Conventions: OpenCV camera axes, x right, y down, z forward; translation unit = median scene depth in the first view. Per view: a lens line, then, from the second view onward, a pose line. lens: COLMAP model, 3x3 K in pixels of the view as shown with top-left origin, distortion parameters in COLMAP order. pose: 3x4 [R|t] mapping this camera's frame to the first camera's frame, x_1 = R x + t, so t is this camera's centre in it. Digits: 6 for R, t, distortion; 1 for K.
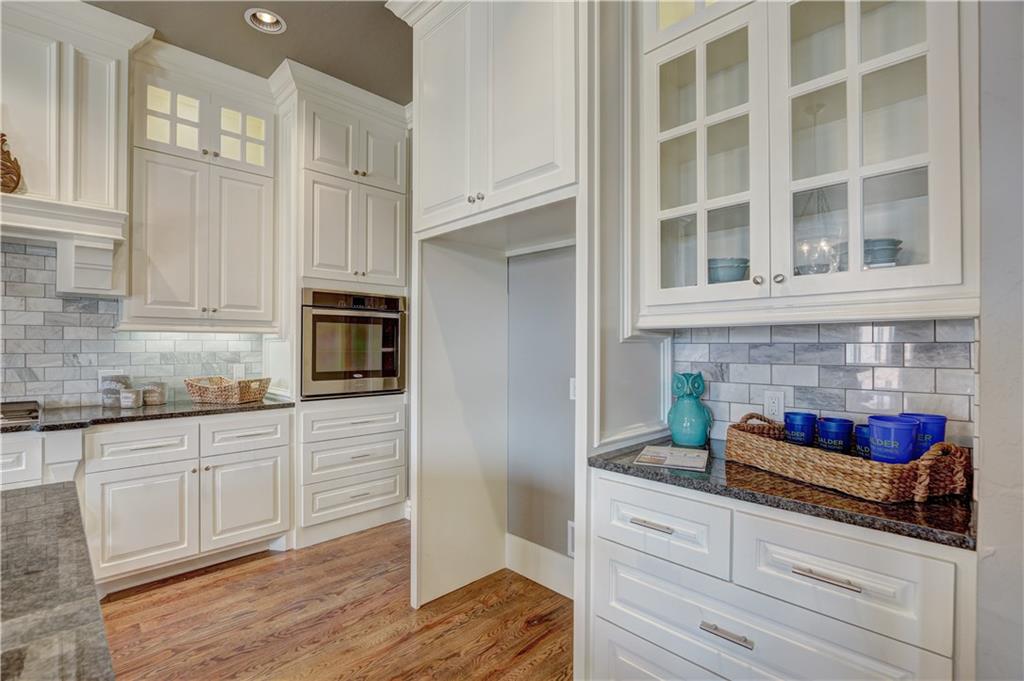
lens RADIAL K [[472.7, 0, 507.5], [0, 472.7, 343.7], [0, 0, 1]] dist [-0.011904, -0.000600]
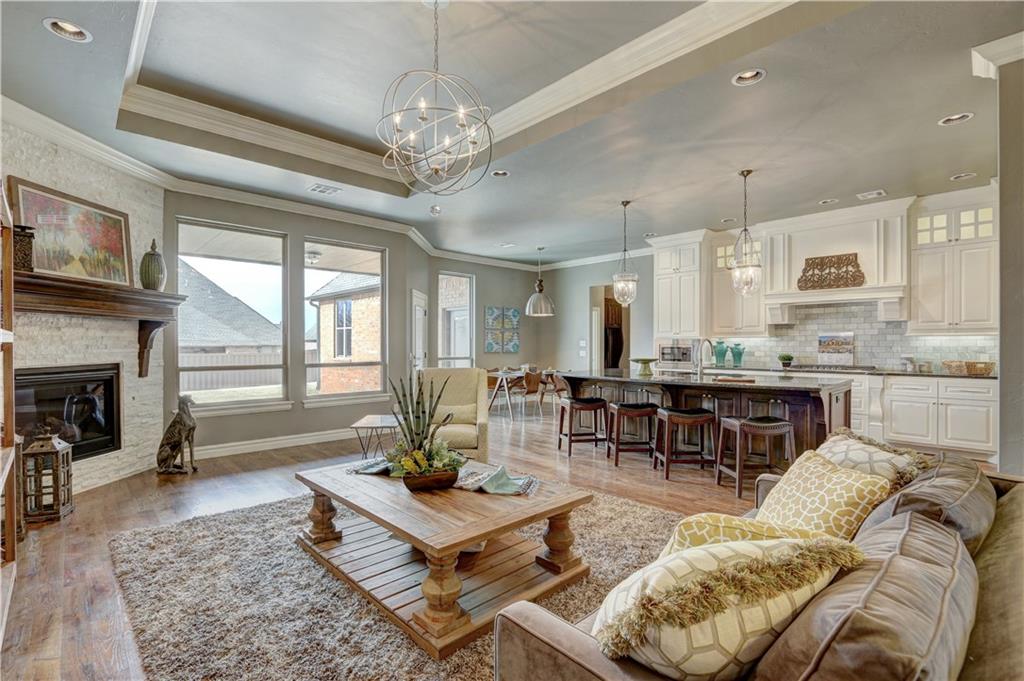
lens RADIAL K [[472.7, 0, 508.0], [0, 472.7, 346.2], [0, 0, 1]] dist [-0.011904, -0.000600]
pose [[-0.020324, 0.001757, -0.999792, 1.358269], [0.002092, 0.999996, 0.001715, 0.010849], [0.999791, -0.002057, -0.020327, -0.791632]]
